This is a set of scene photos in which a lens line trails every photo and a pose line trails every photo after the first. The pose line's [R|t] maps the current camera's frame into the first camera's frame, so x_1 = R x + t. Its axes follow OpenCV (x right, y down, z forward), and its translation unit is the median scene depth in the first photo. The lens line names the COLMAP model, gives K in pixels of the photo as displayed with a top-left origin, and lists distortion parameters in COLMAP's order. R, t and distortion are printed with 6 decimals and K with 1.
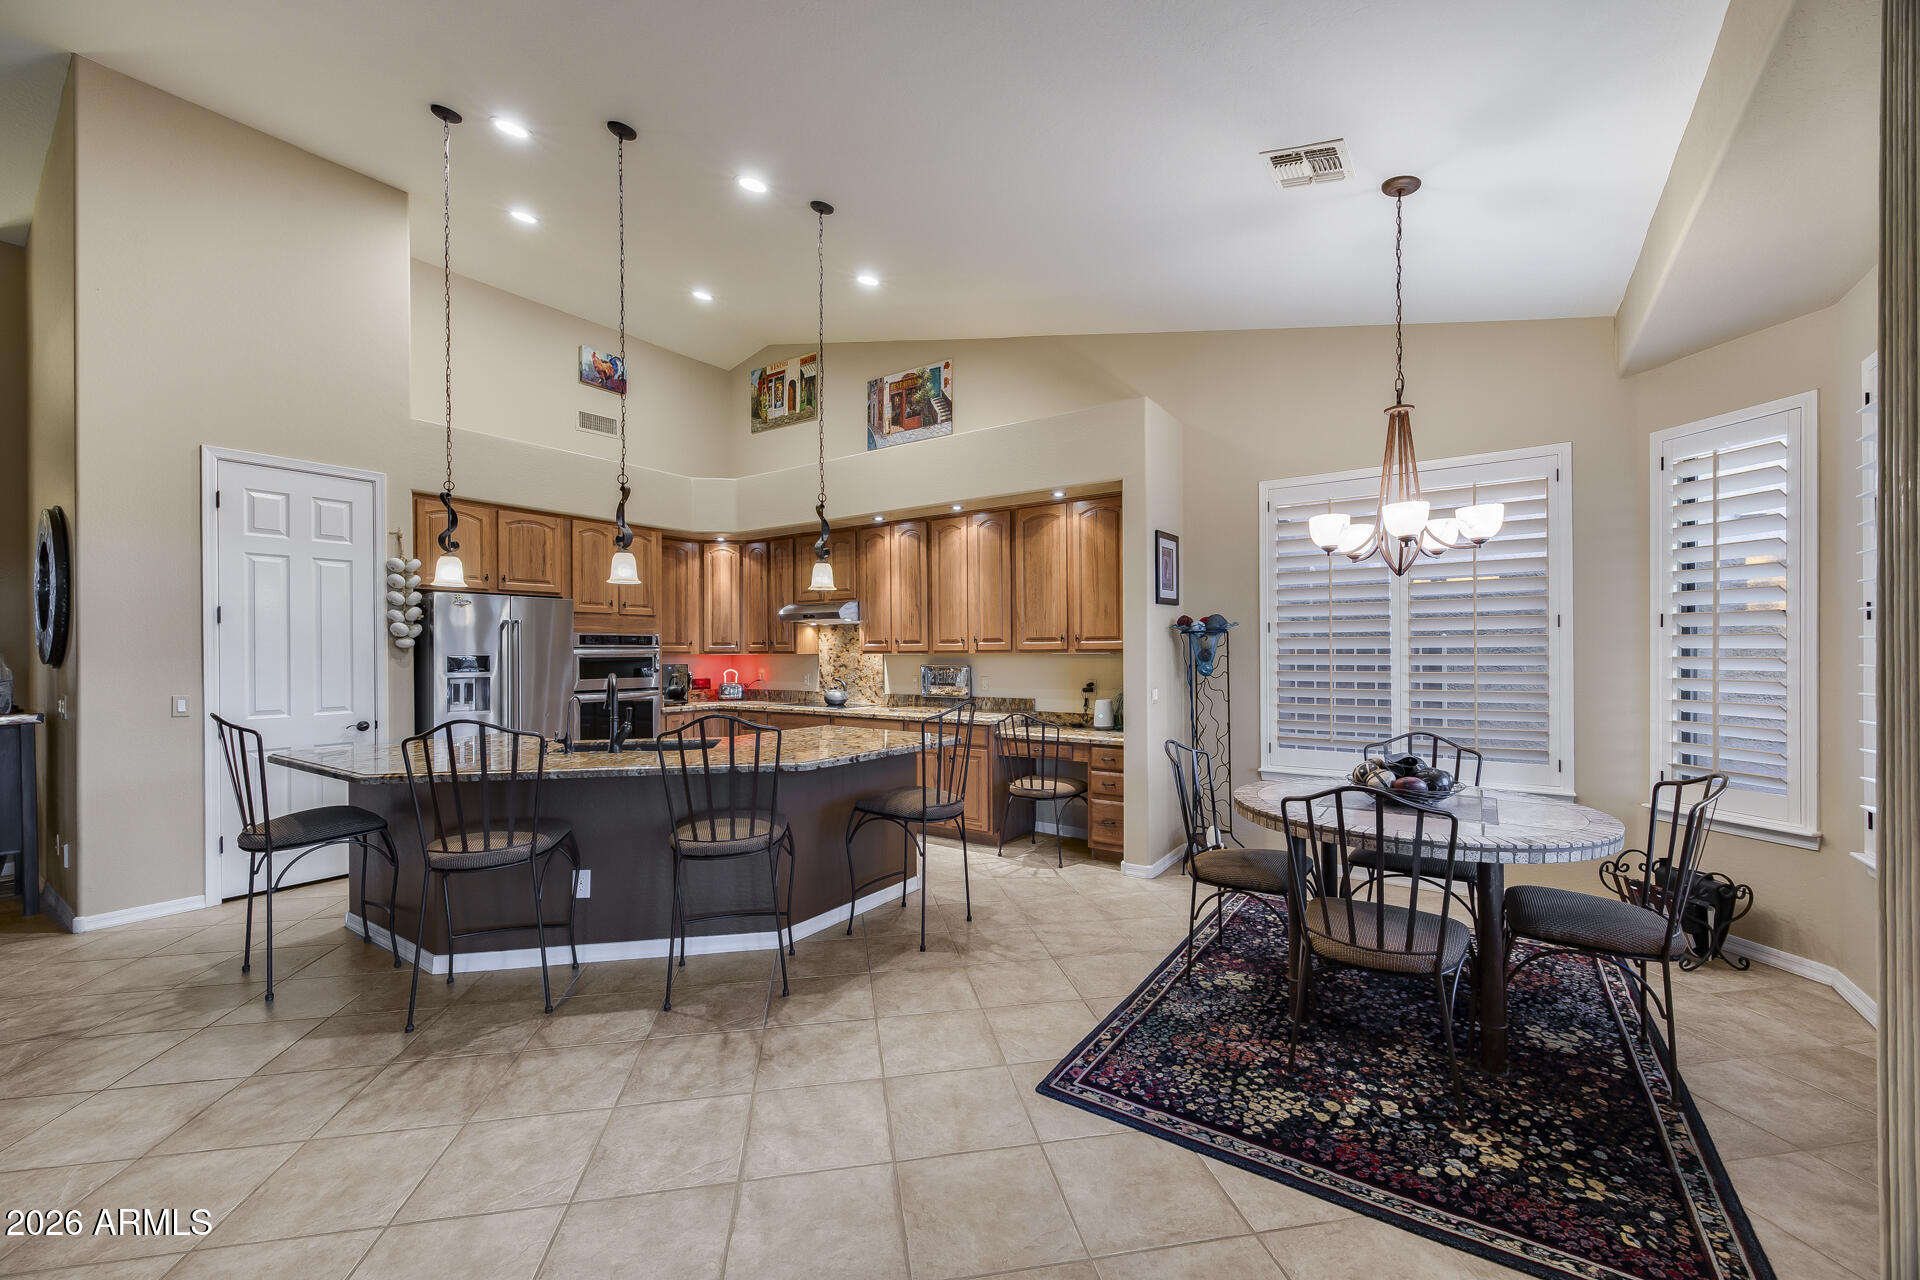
lens RADIAL K [[767.3, 0, 961.6], [0, 767.3, 649.8], [0, 0, 1]] dist [0.003806, -0.000337]
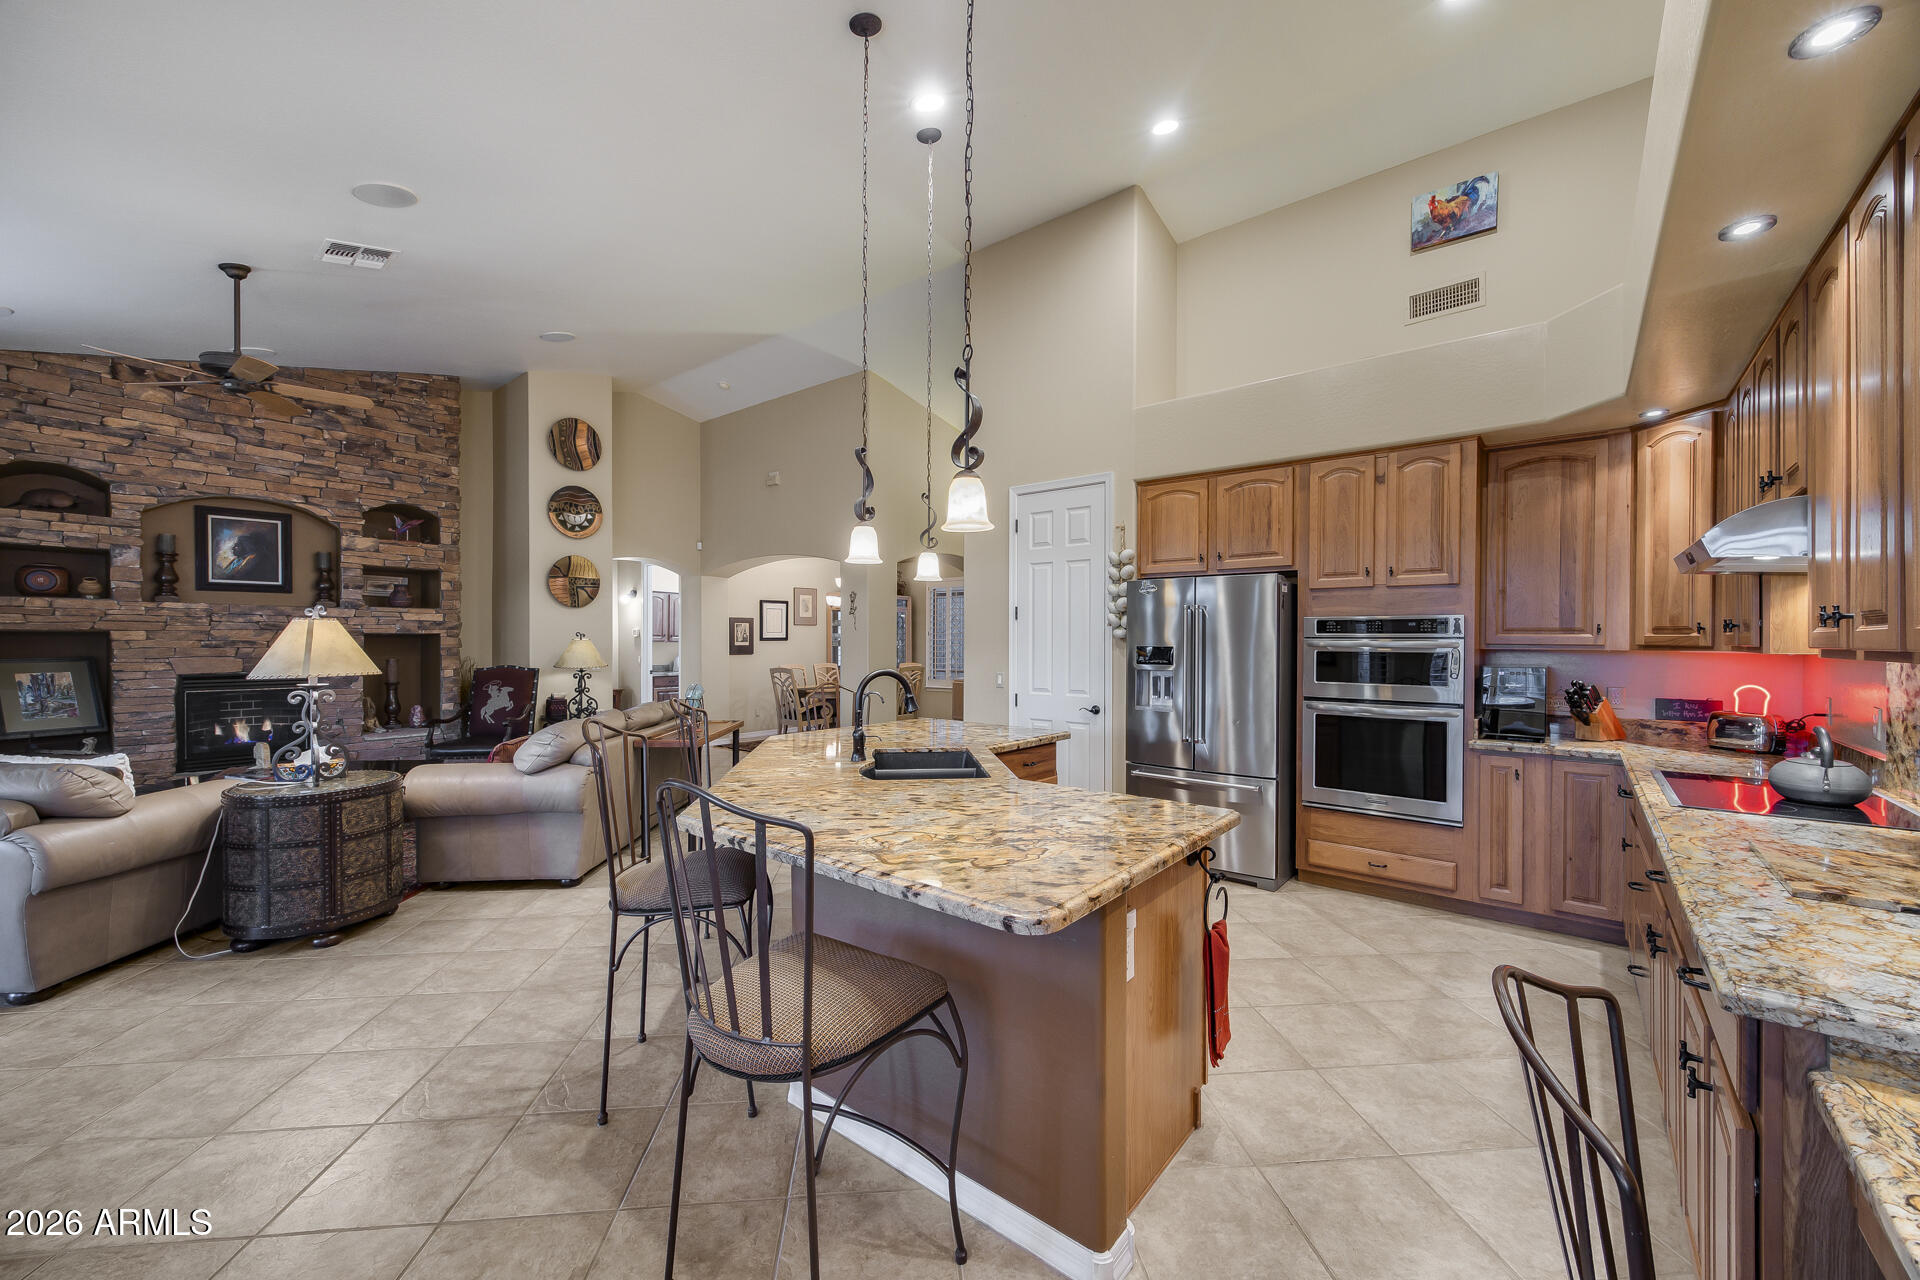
lens RADIAL K [[745.9, 0, 965.7], [0, 745.9, 642.9], [0, 0, 1]] dist [0.003945, -0.000844]
pose [[-0.080190, 0.007289, -0.996753, 0.232924], [-0.001835, 0.999970, 0.007460, -0.002421], [0.996778, 0.002427, -0.080174, 0.728118]]
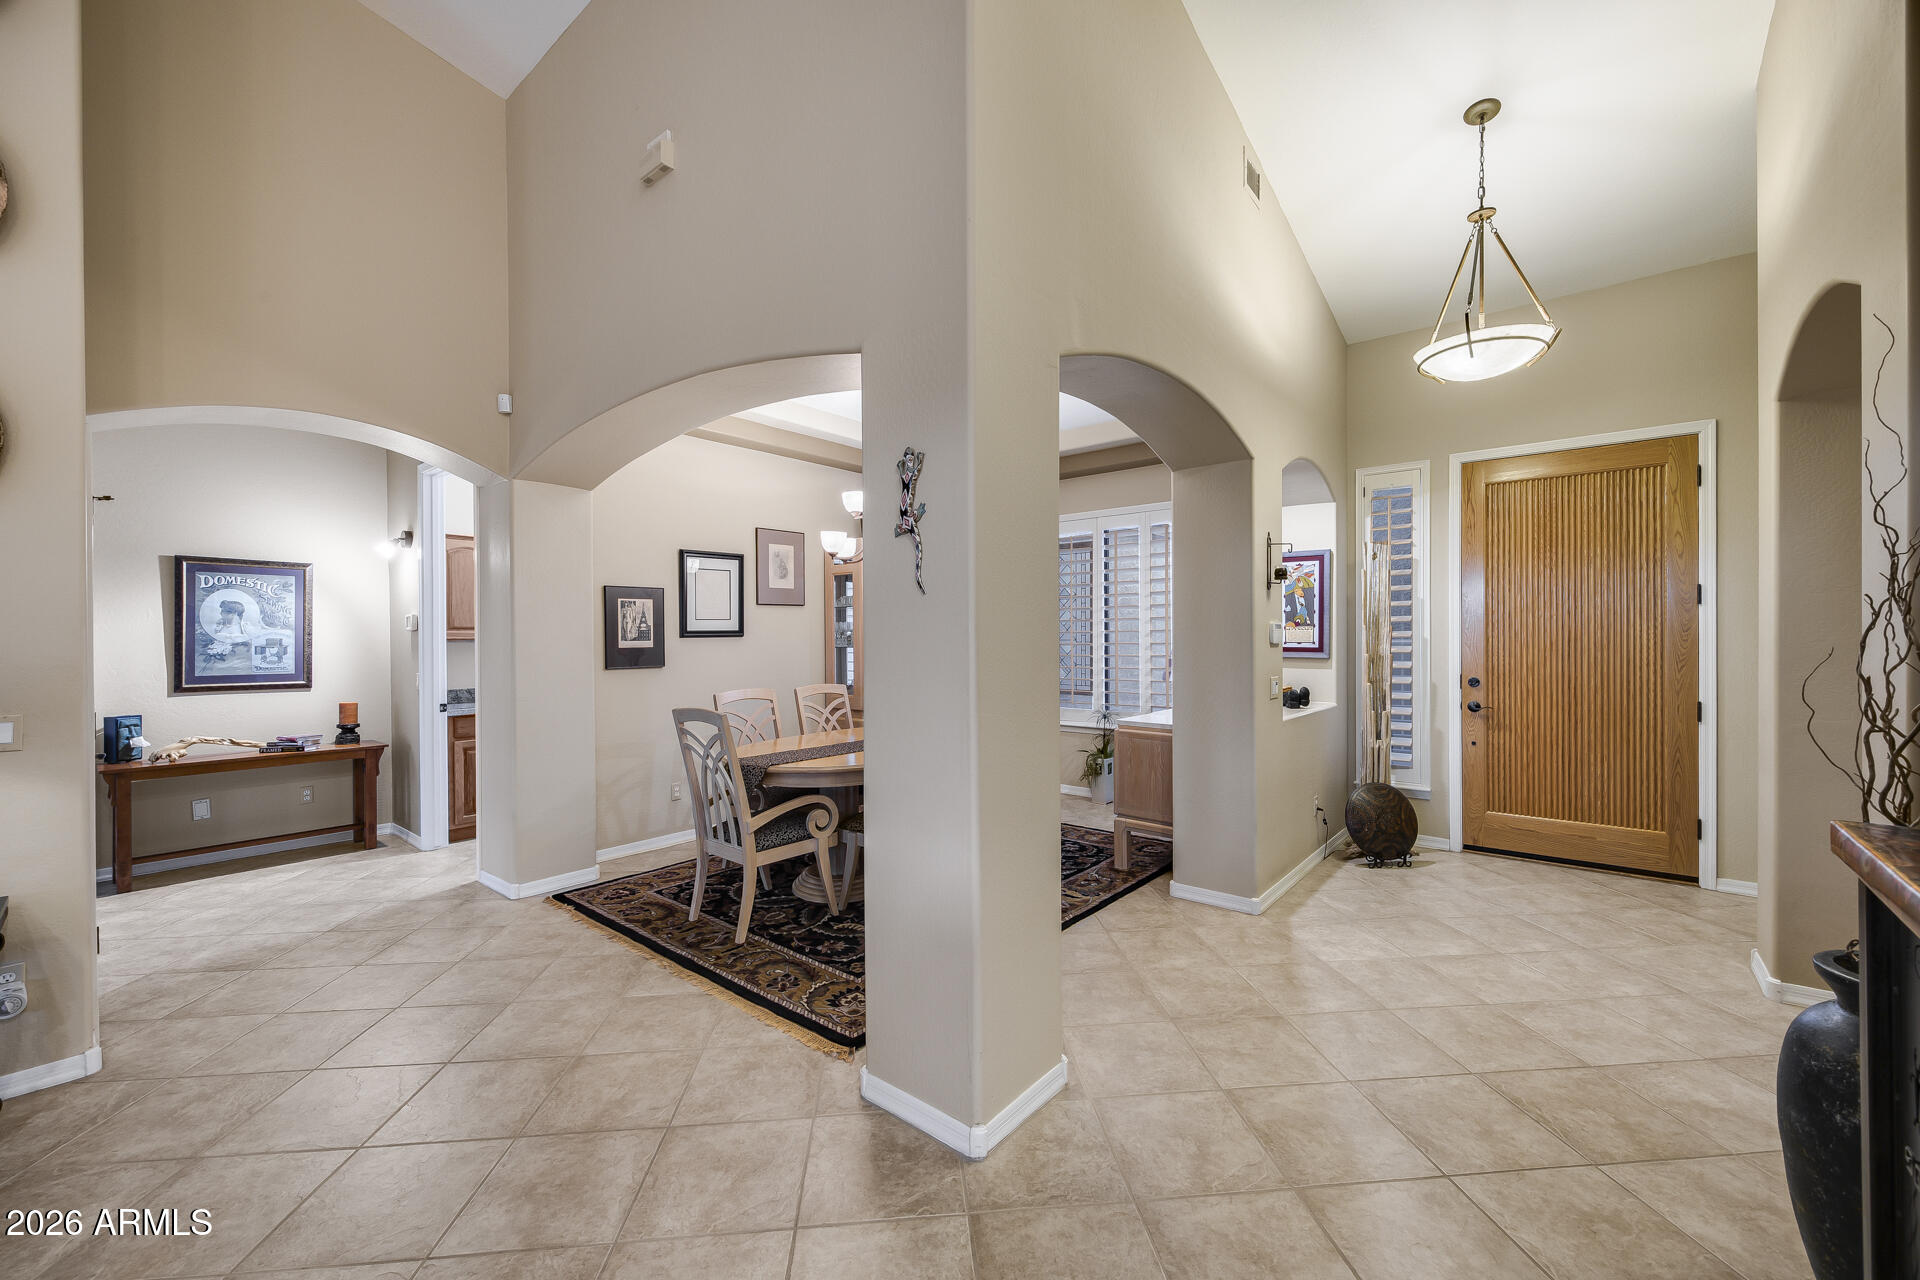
lens RADIAL K [[745.9, 0, 965.8], [0, 745.9, 636.1], [0, 0, 1]] dist [0.003945, -0.000844]
pose [[-0.081261, 0.004076, -0.996685, -0.729770], [0.006029, 0.999975, 0.003598, 0.004007], [0.996675, -0.005717, -0.081283, 0.471949]]
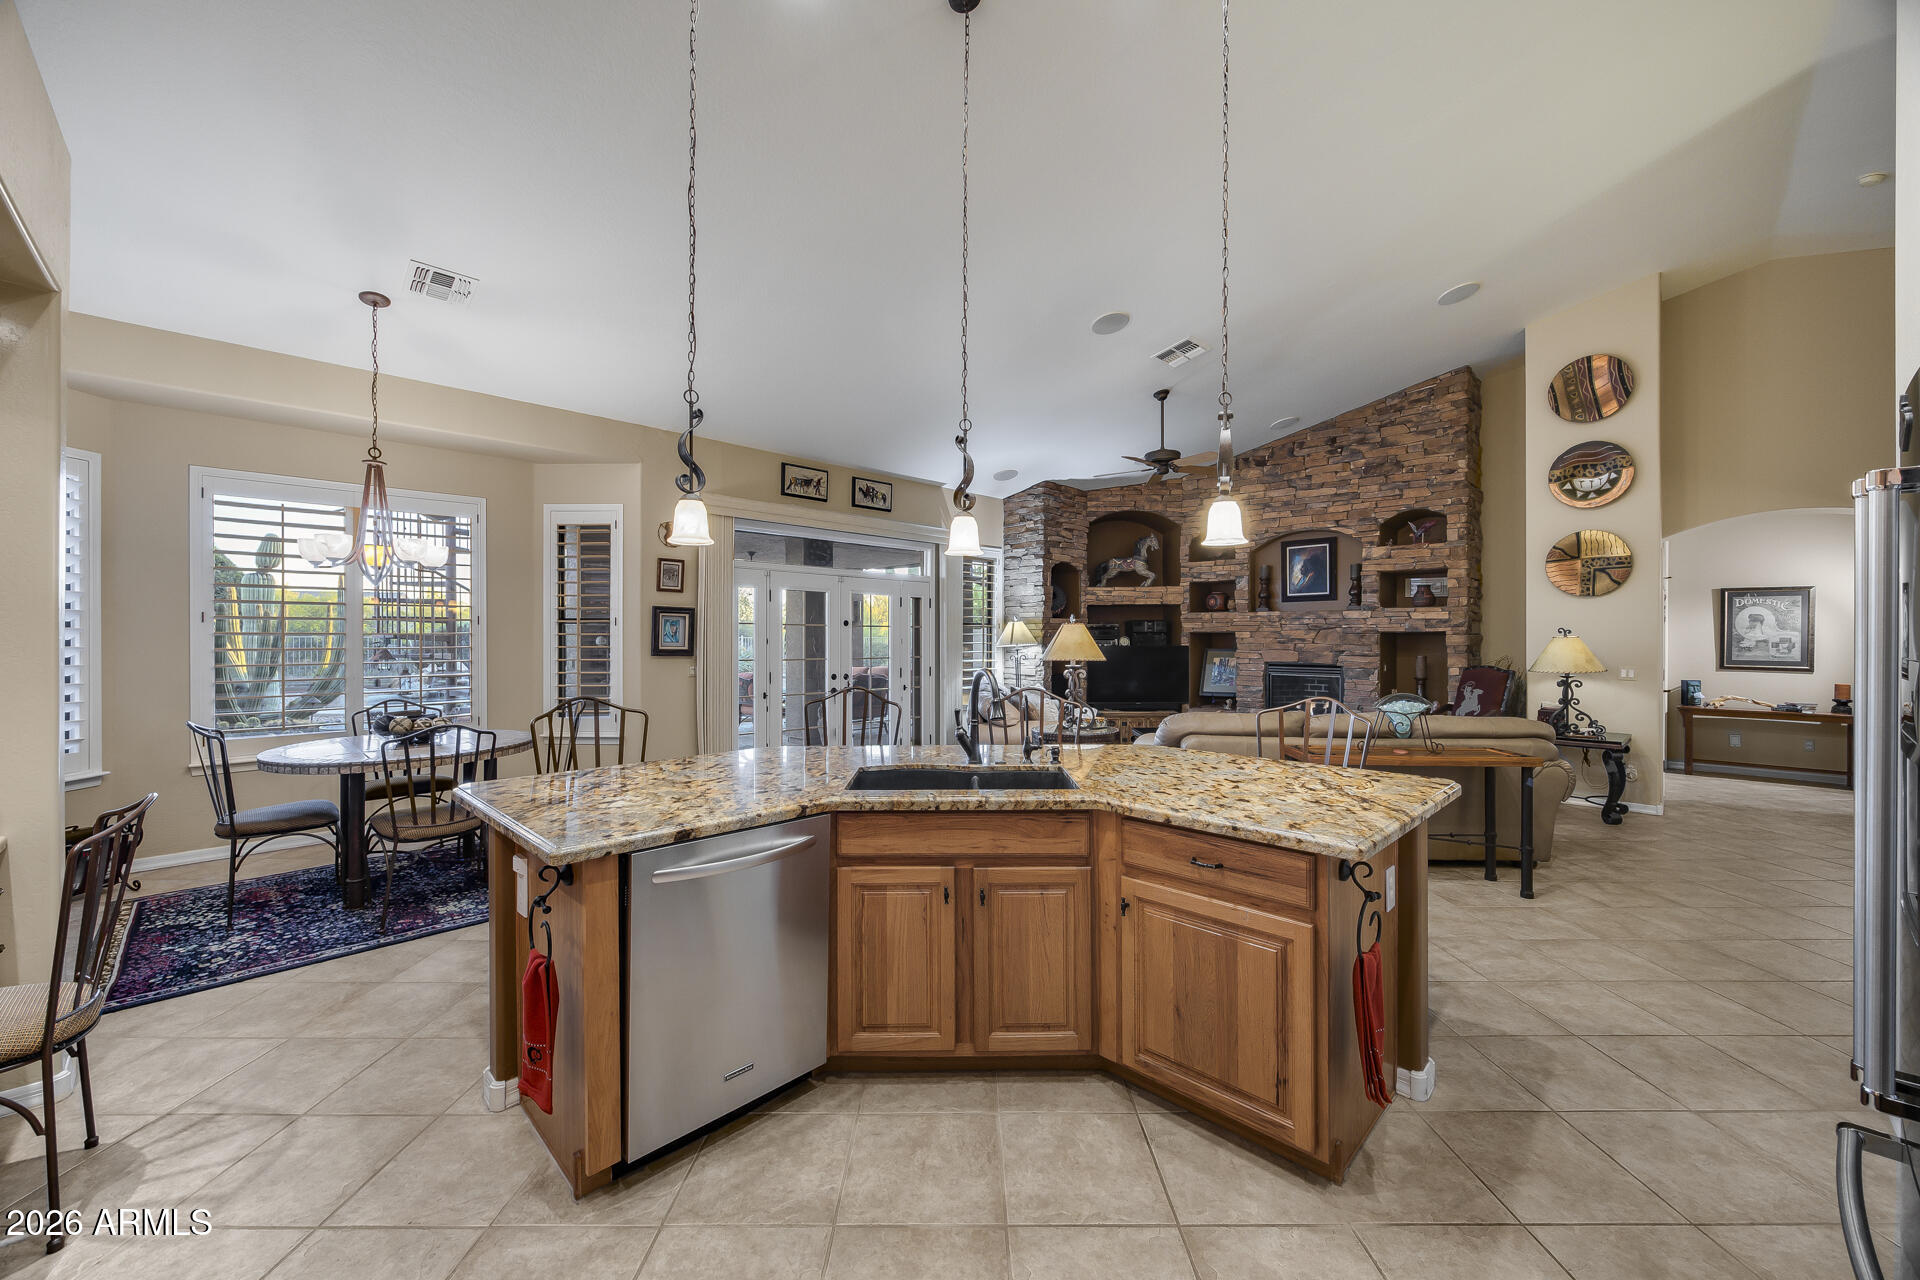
lens RADIAL K [[730.3, 0, 951.7], [0, 730.3, 643.7], [0, 0, 1]] dist [-0.004890, 0.000714]
pose [[-0.982929, 0.001567, 0.183978, -0.343477], [0.003002, 0.999967, 0.007523, 0.001851], [-0.183960, 0.007947, -0.982902, 1.095303]]
